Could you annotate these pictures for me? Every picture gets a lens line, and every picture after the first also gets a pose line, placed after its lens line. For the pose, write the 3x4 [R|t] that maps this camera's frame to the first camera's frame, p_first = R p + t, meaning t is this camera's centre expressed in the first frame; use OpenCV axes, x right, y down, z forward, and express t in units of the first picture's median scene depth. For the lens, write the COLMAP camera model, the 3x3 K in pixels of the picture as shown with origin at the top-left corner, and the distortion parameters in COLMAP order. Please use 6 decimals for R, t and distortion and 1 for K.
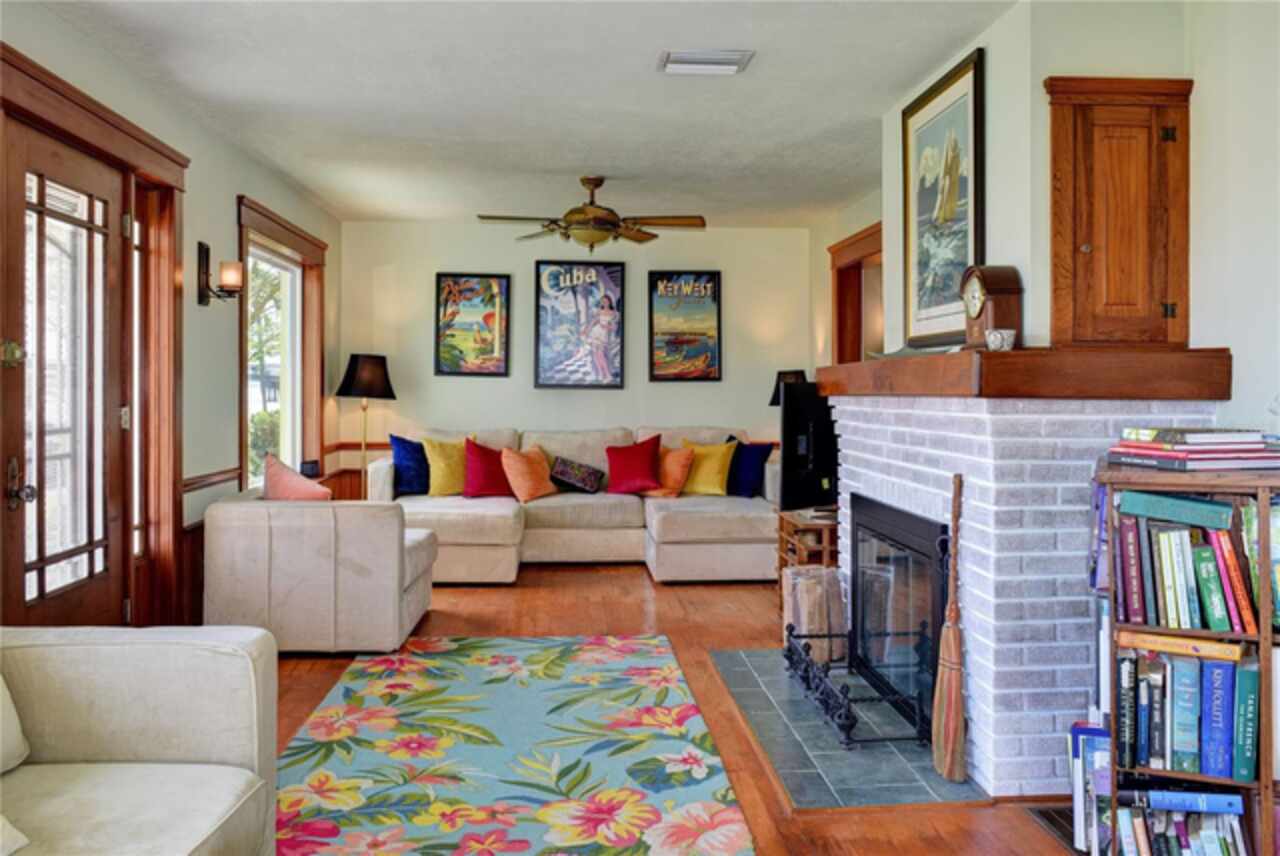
lens RADIAL K [[1012.0, 0, 644.9], [0, 1012.0, 405.4], [0, 0, 1]] dist [-0.005711, 0.003343]
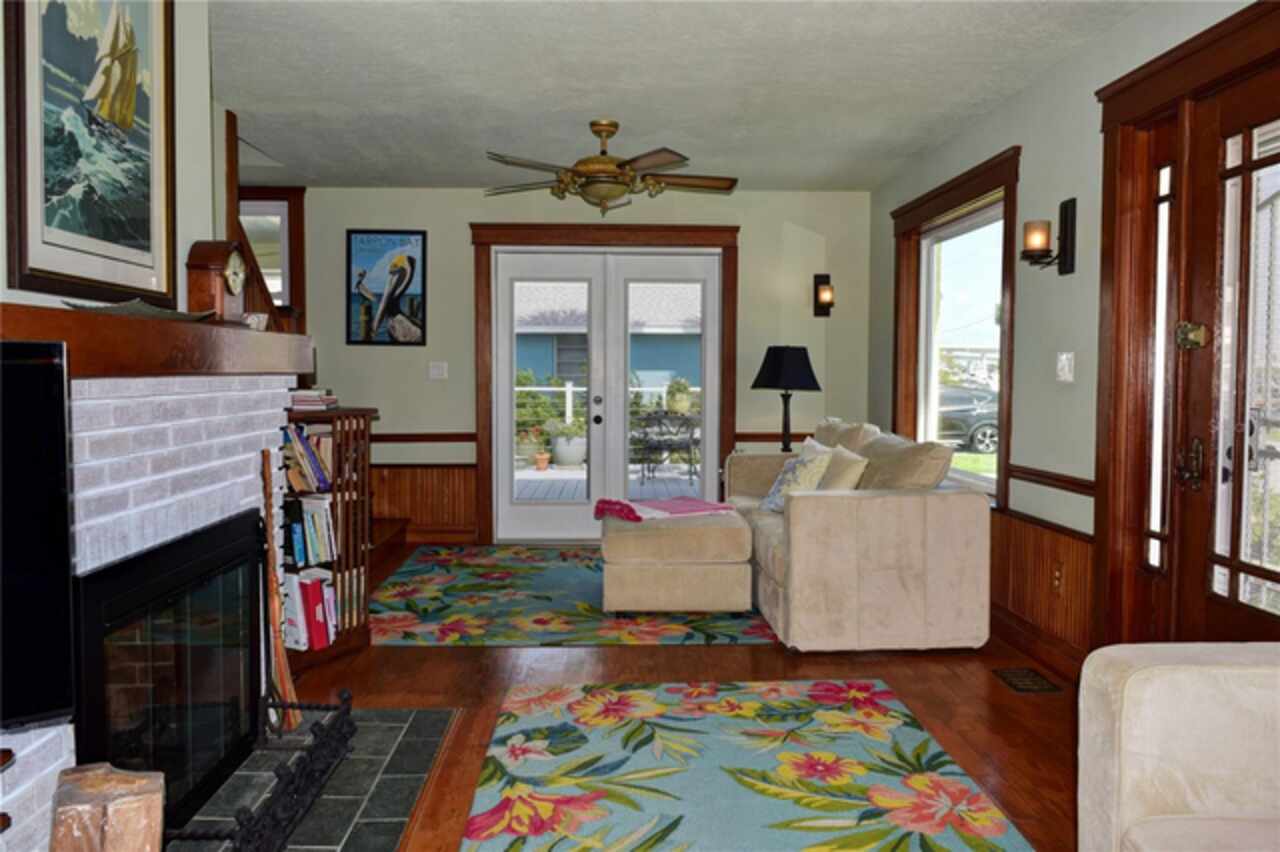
lens RADIAL K [[1057.1, 0, 640.0], [0, 1057.1, 426.0], [0, 0, 1]] dist [-0.103723, 0.001091]
pose [[-0.999131, -0.003860, 0.041512, -0.110461], [-0.001024, 0.997676, 0.068123, -0.028034], [-0.041678, 0.068021, -0.996813, 1.966865]]
